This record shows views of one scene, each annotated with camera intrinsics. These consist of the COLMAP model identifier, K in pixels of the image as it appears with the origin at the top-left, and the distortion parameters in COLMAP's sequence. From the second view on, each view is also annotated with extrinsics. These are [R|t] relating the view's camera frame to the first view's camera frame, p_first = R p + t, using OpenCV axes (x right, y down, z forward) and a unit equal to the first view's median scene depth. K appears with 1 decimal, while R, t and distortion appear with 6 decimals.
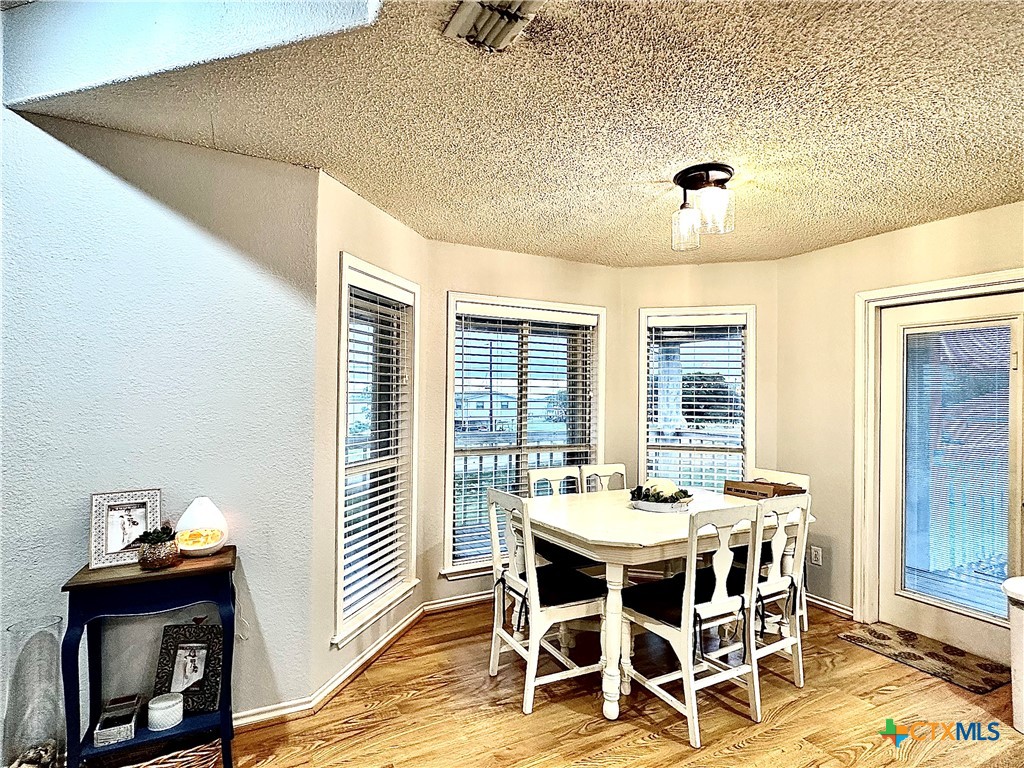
lens RADIAL K [[540.0, 0, 510.7], [0, 540.0, 391.9], [0, 0, 1]] dist [0.002460, 0.000295]
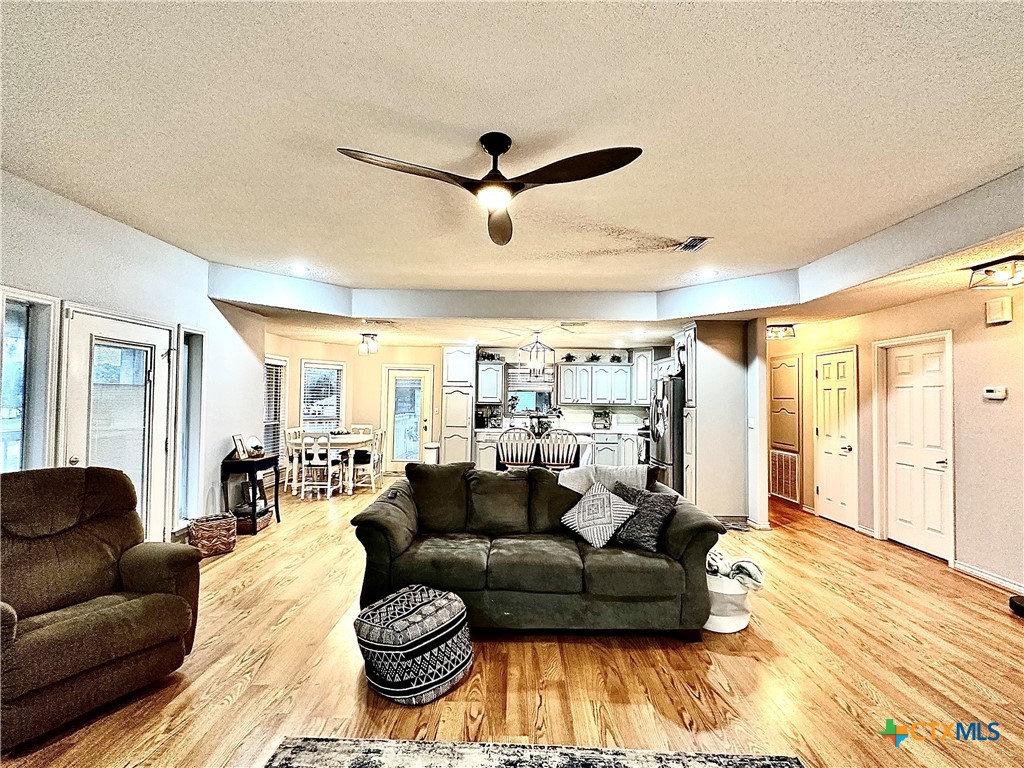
lens RADIAL K [[458.1, 0, 509.9], [0, 458.1, 383.4], [0, 0, 1]] dist [-0.000472, 0.000170]
pose [[0.470135, 0.025041, 0.882239, -1.665306], [-0.019838, 0.999645, -0.017802, -0.057945], [-0.882371, -0.009132, 0.470465, -1.078952]]
